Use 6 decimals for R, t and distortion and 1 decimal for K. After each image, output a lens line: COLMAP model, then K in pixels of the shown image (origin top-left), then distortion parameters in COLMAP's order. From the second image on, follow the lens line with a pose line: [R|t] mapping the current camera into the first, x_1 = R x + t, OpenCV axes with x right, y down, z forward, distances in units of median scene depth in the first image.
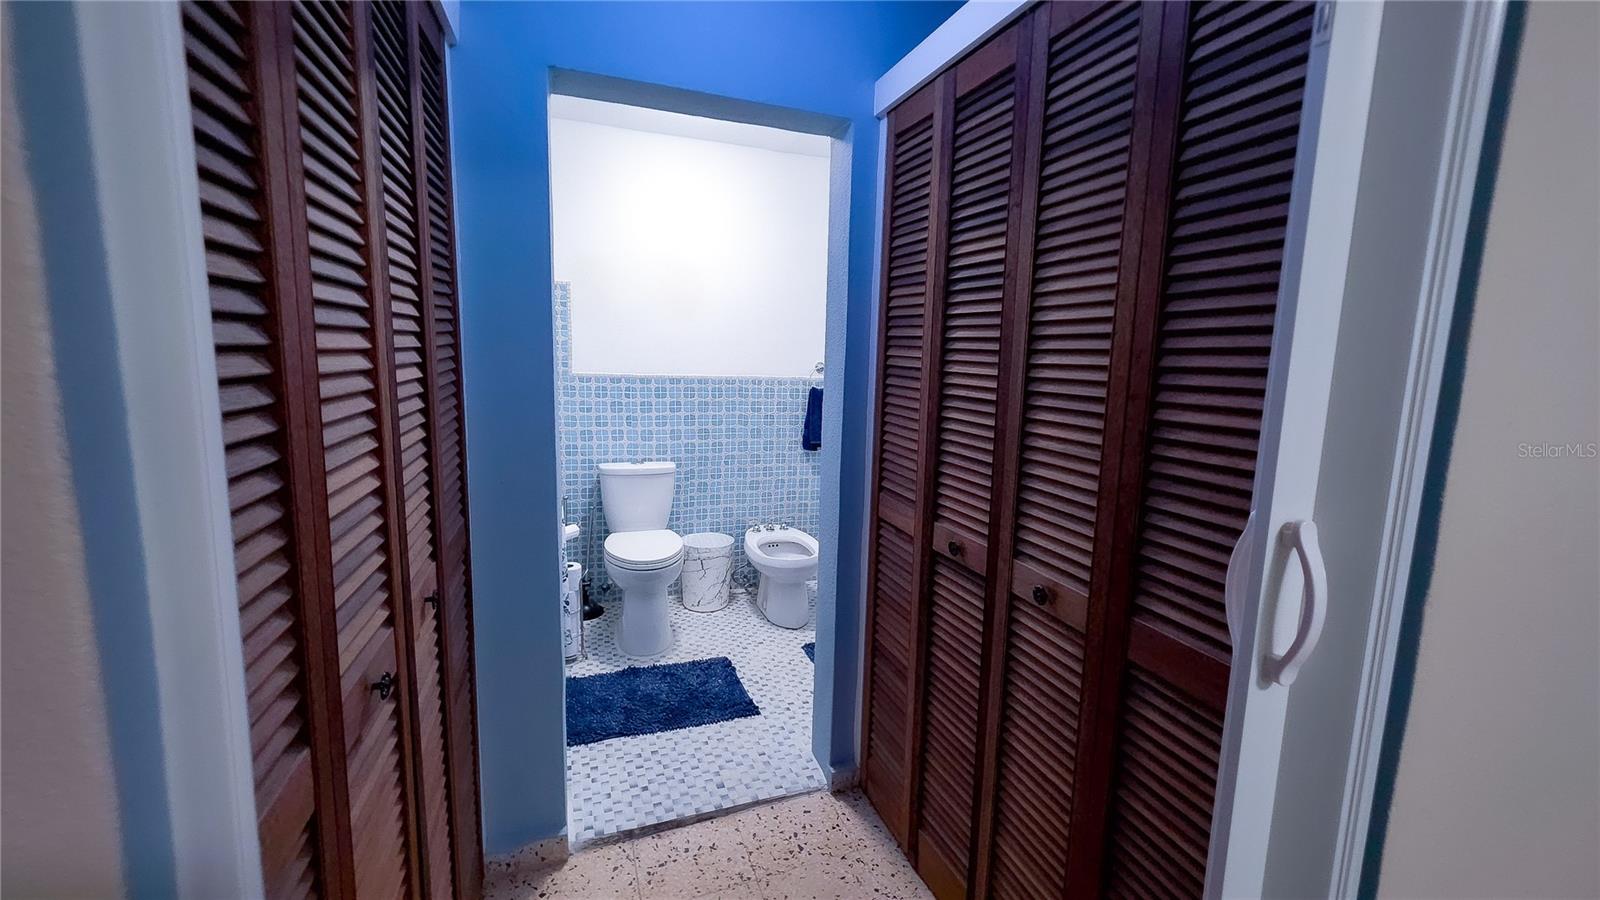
lens RADIAL K [[634.8, 0, 804.9], [0, 634.8, 442.5], [0, 0, 1]] dist [-0.002067, -0.000552]
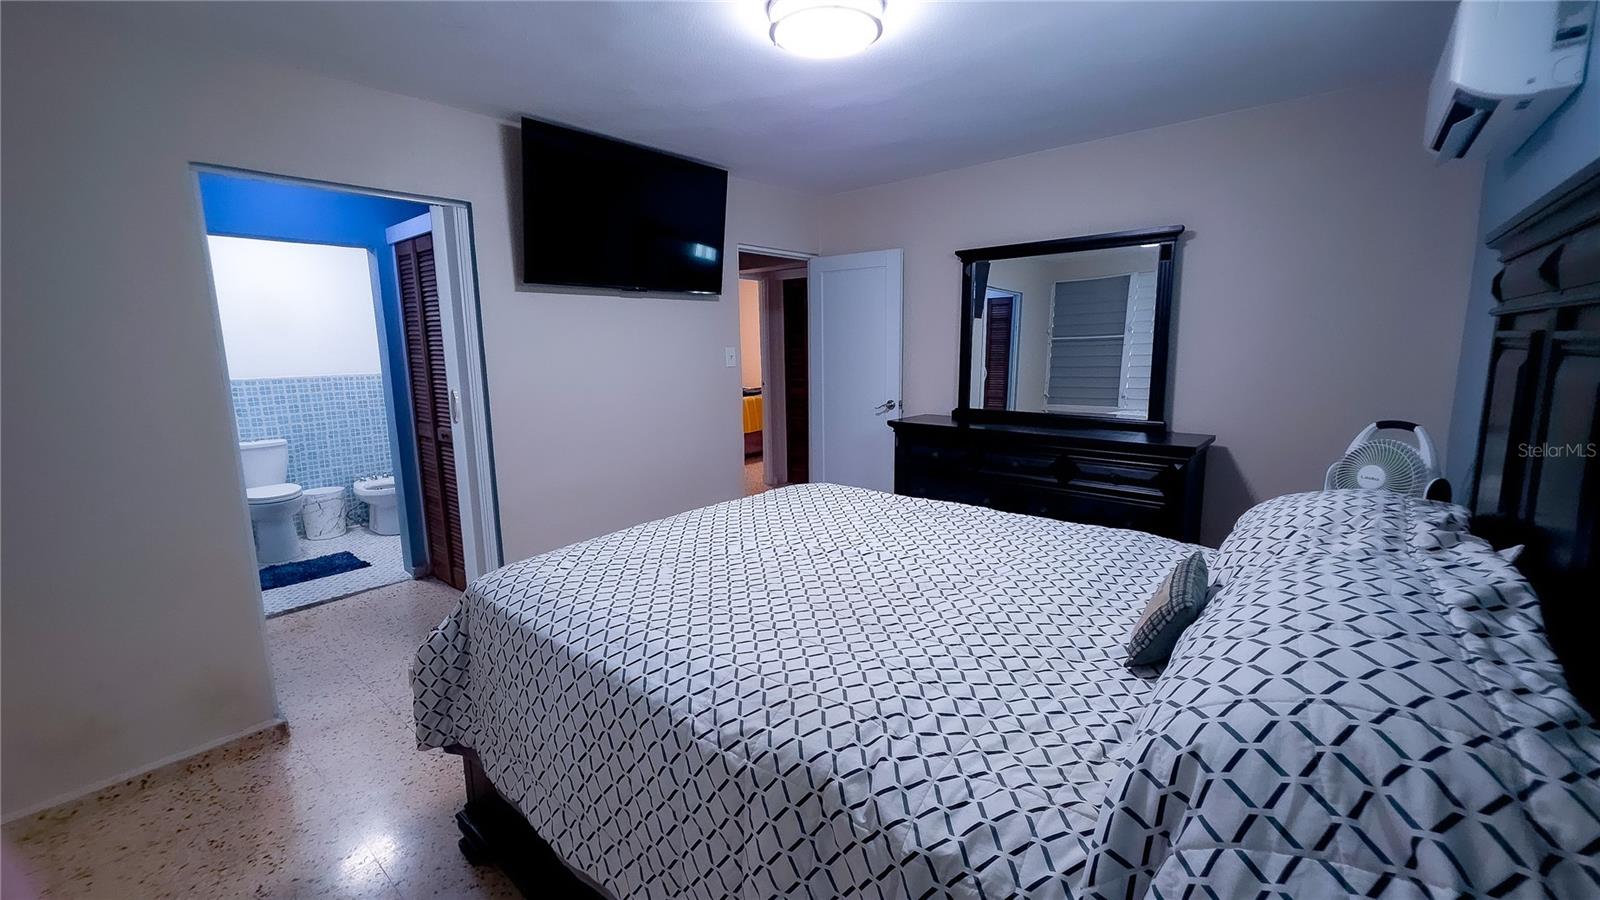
lens RADIAL K [[634.8, 0, 804.9], [0, 634.8, 442.5], [0, 0, 1]] dist [-0.002067, -0.000552]
pose [[0.866755, -0.117981, 0.484579, 0.116506], [0.110382, 0.992901, 0.044304, 0.108112], [-0.486366, 0.015089, 0.873625, -0.822491]]
